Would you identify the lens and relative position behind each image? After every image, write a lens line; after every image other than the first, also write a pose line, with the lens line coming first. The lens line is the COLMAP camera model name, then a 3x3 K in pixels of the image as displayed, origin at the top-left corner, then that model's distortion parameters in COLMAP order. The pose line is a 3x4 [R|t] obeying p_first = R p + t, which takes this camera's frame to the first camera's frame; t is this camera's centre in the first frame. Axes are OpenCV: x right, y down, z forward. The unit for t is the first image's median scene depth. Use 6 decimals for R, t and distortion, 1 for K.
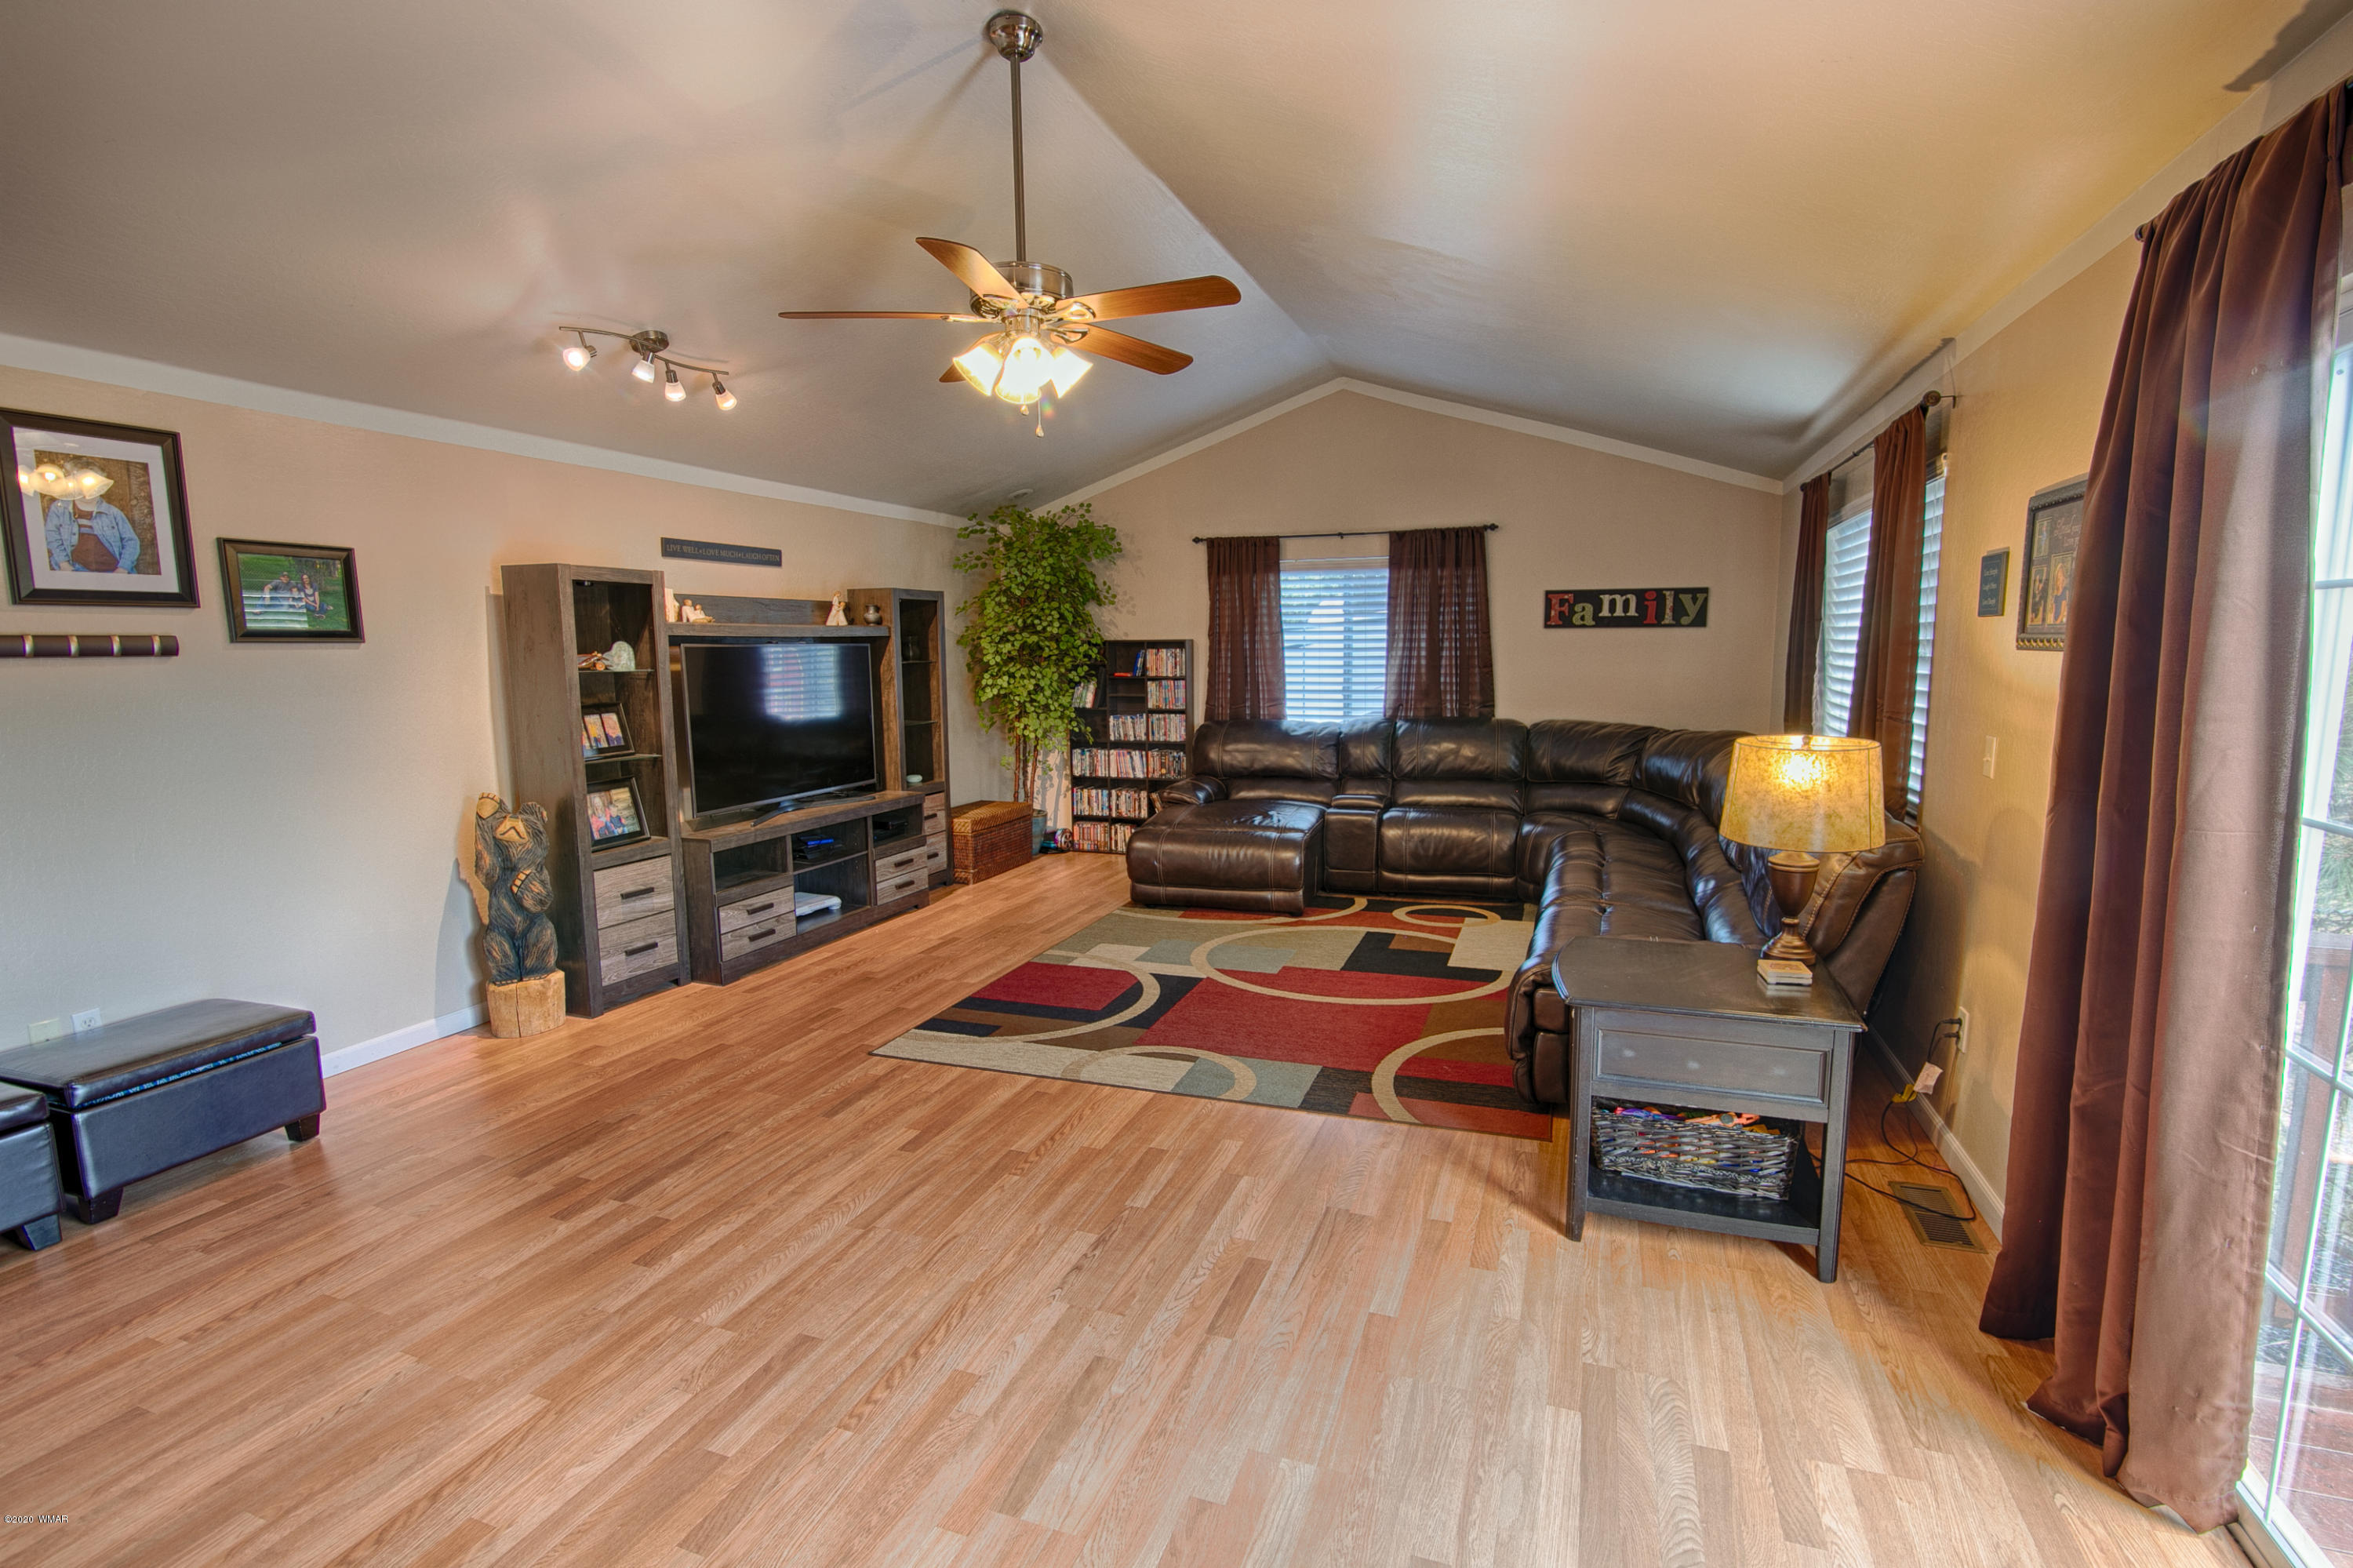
lens RADIAL K [[1083.6, 0, 1183.4], [0, 1083.6, 788.0], [0, 0, 1]] dist [-0.004476, -0.000170]
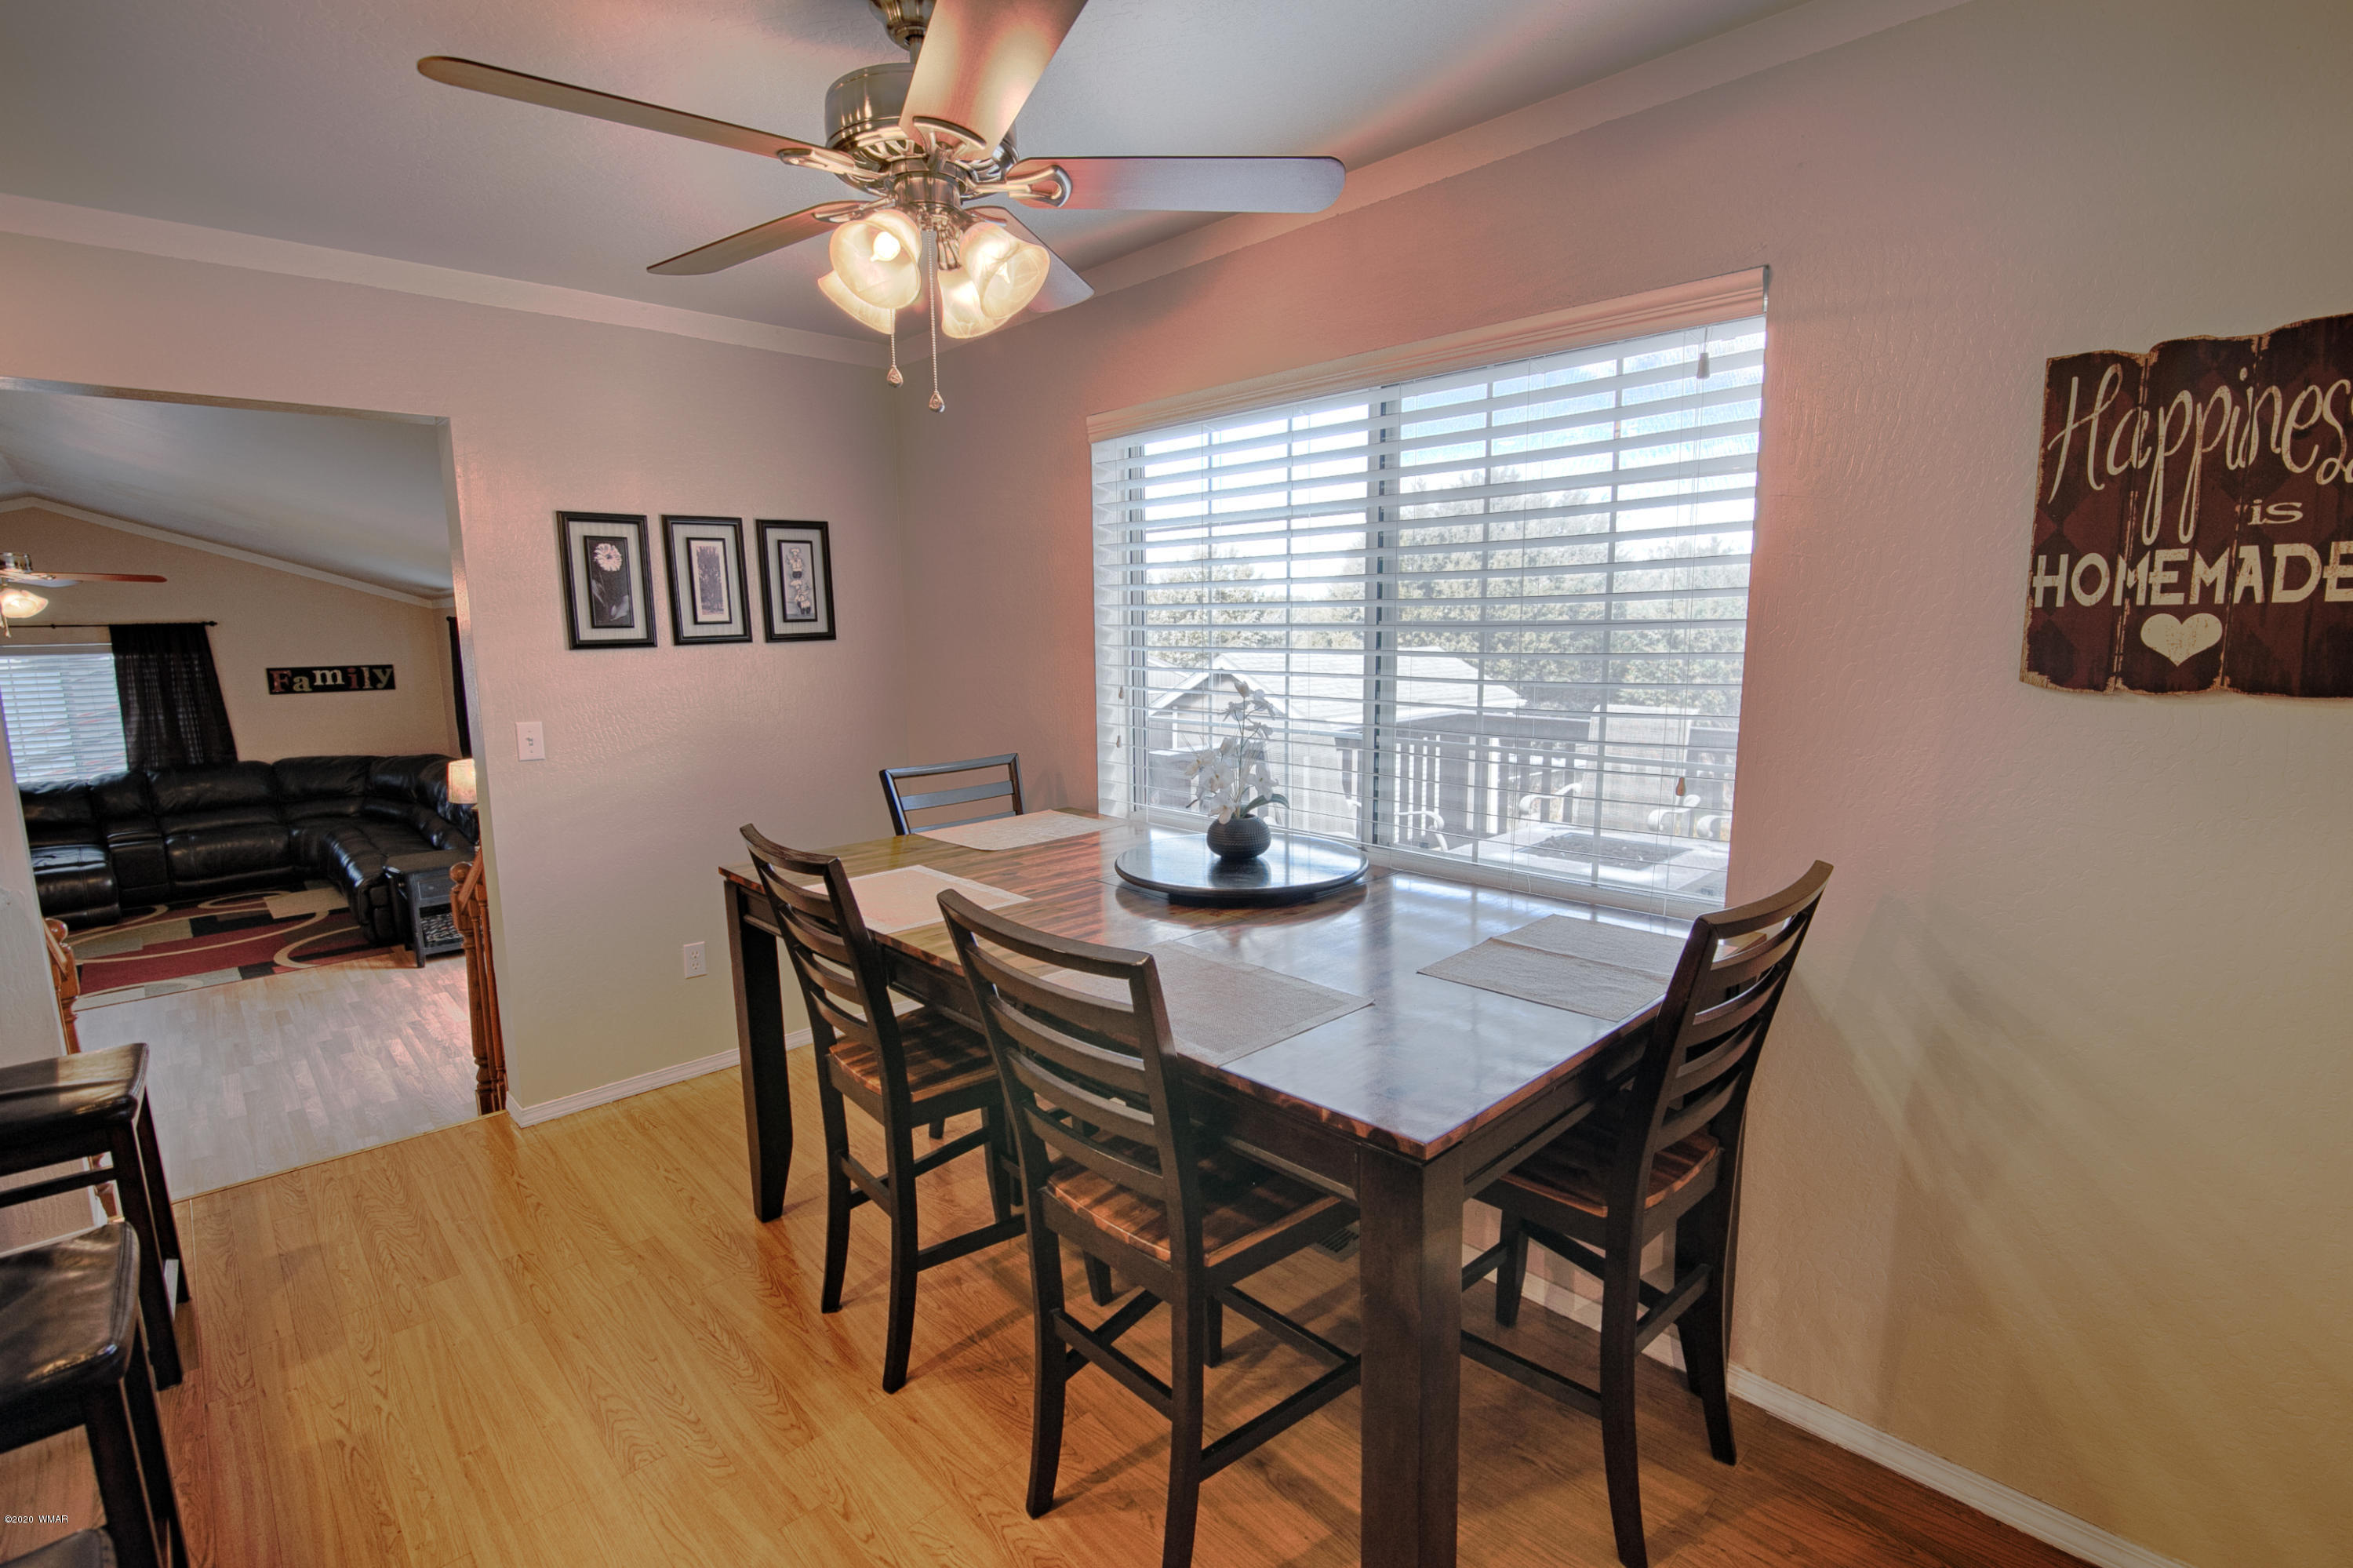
lens RADIAL K [[1083.6, 0, 1176.9], [0, 1083.6, 787.0], [0, 0, 1]] dist [-0.004476, -0.000170]
pose [[0.443826, -0.133250, 0.886151, -0.553295], [0.129240, 0.988062, 0.083845, 0.009366], [-0.886744, 0.077313, 0.455749, -0.930766]]
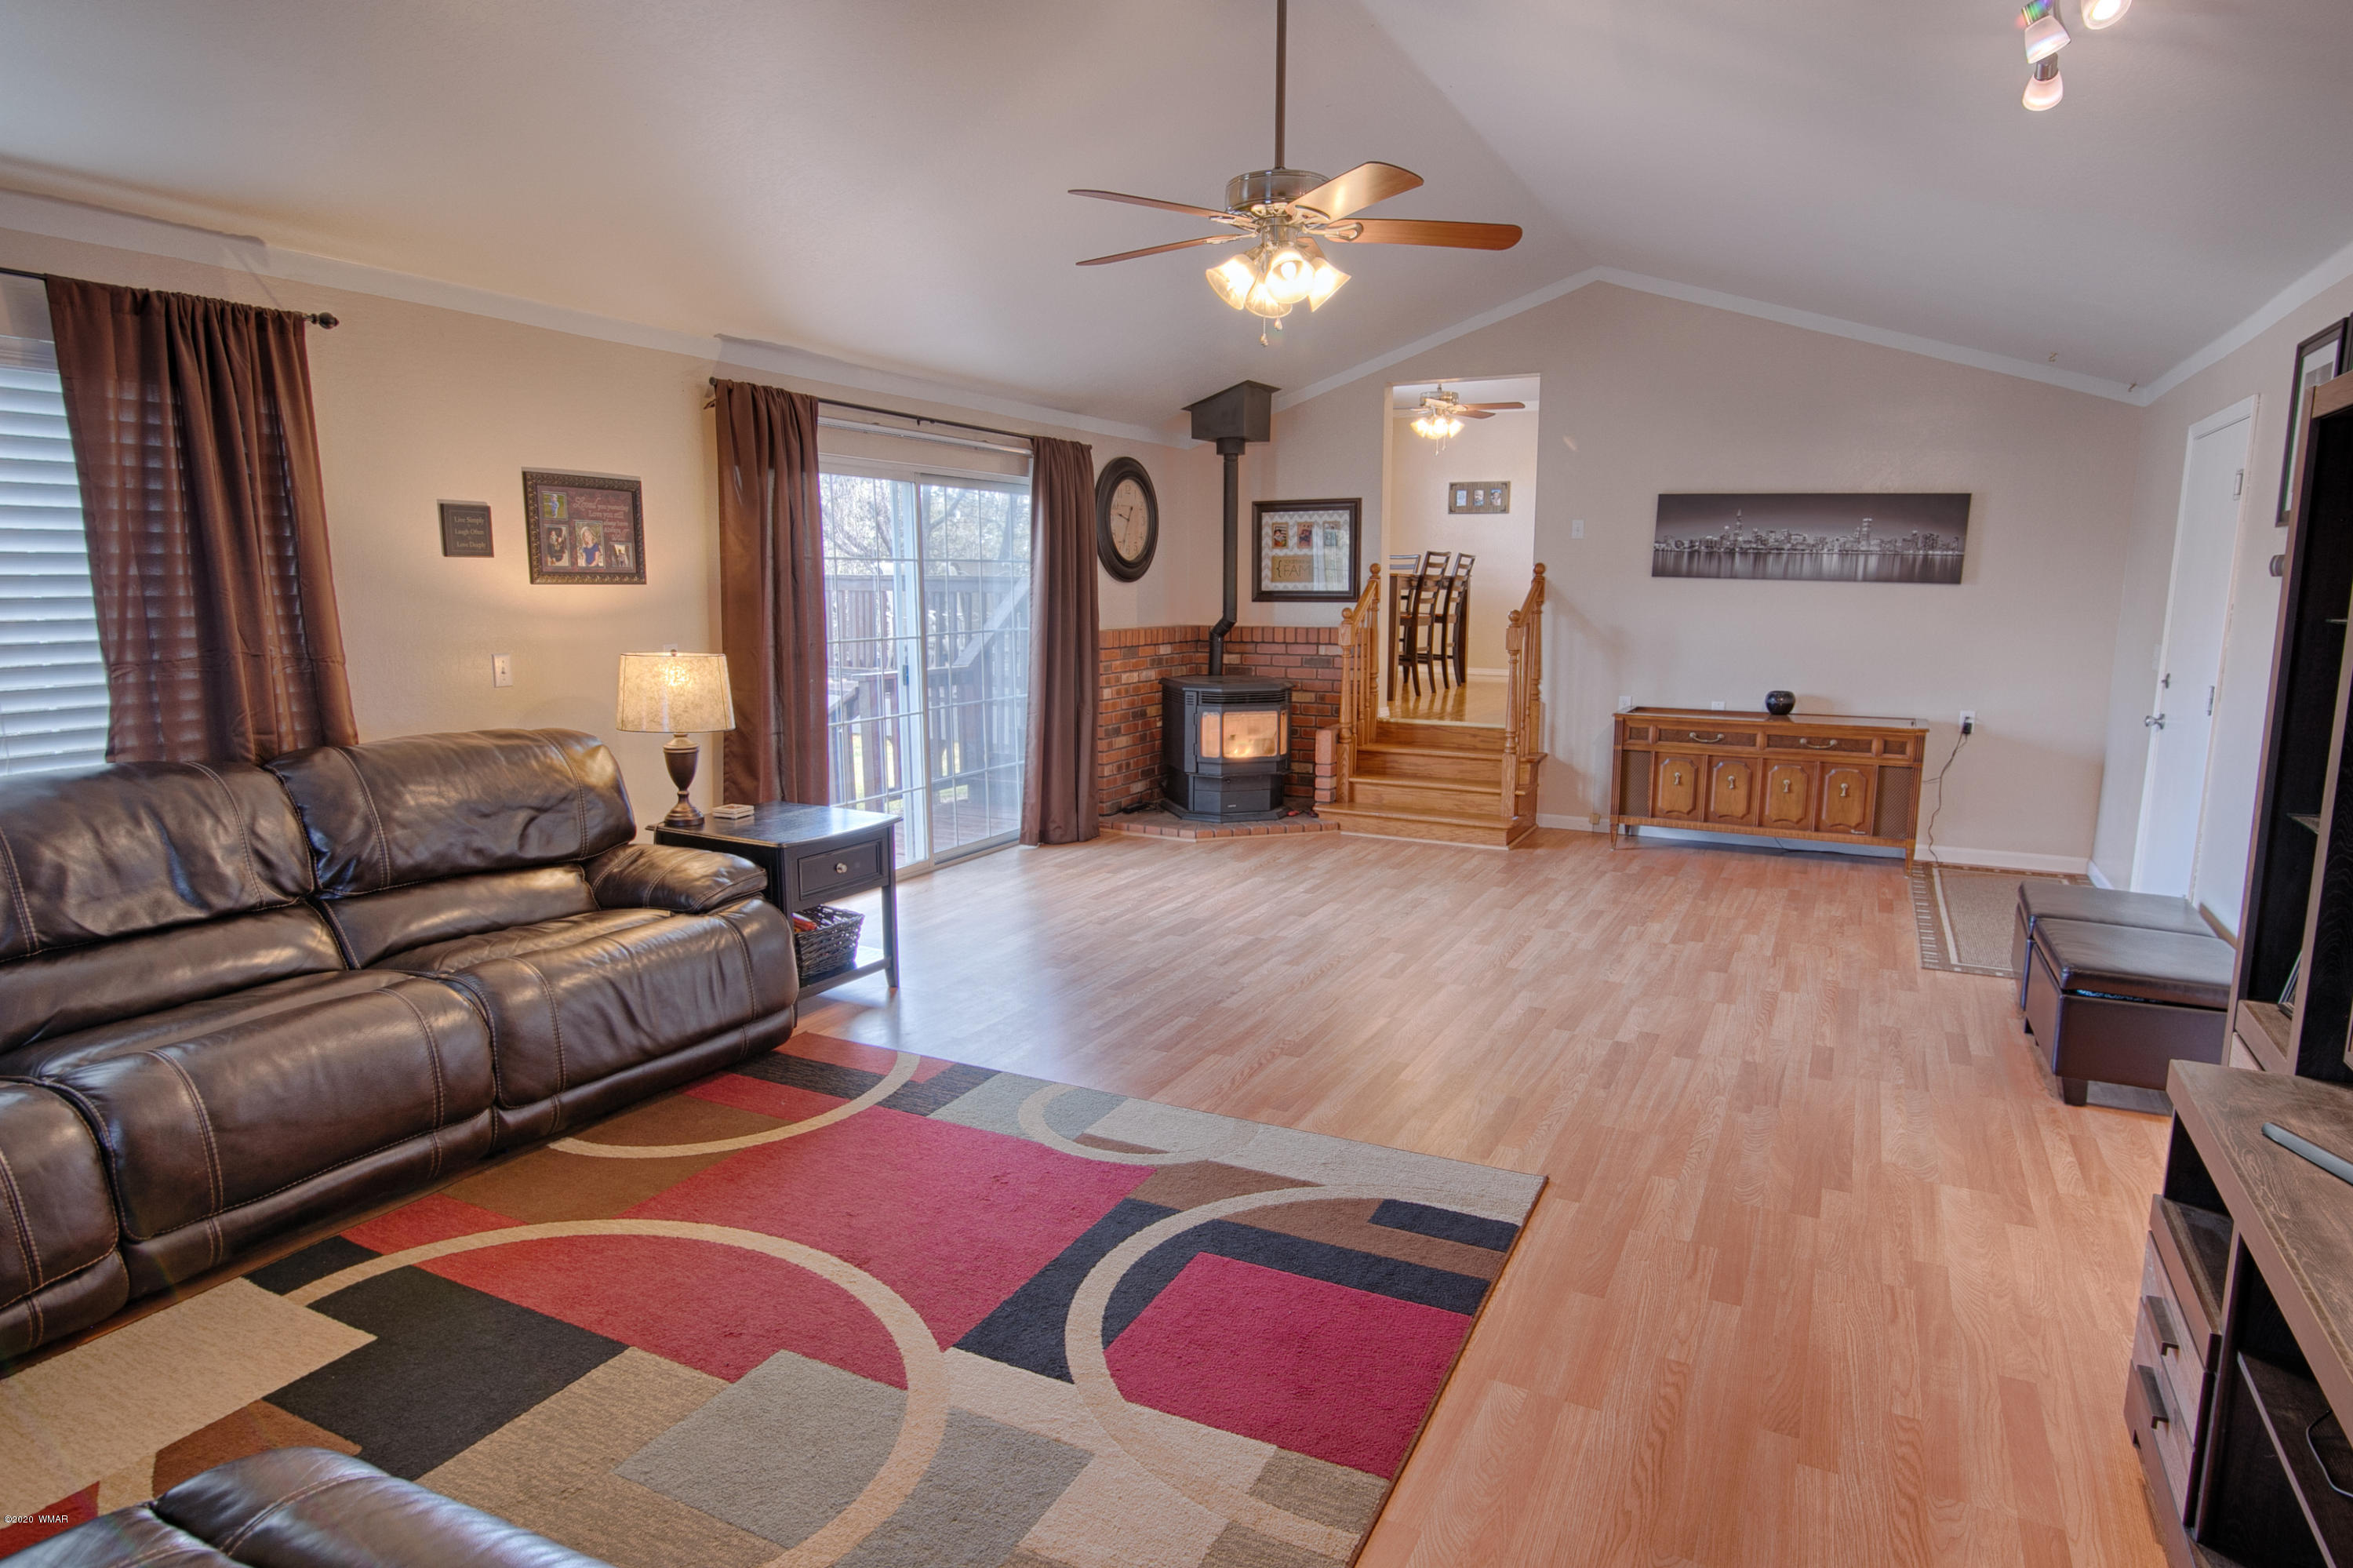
lens RADIAL K [[1349.3, 0, 1174.3], [0, 1349.3, 784.0], [0, 0, 1]] dist [-0.001997, -0.000093]
pose [[-0.991894, -0.010358, 0.126646, -0.129629], [0.025553, 0.960053, 0.278648, -0.183997], [-0.124473, 0.279626, -0.952006, 1.399938]]
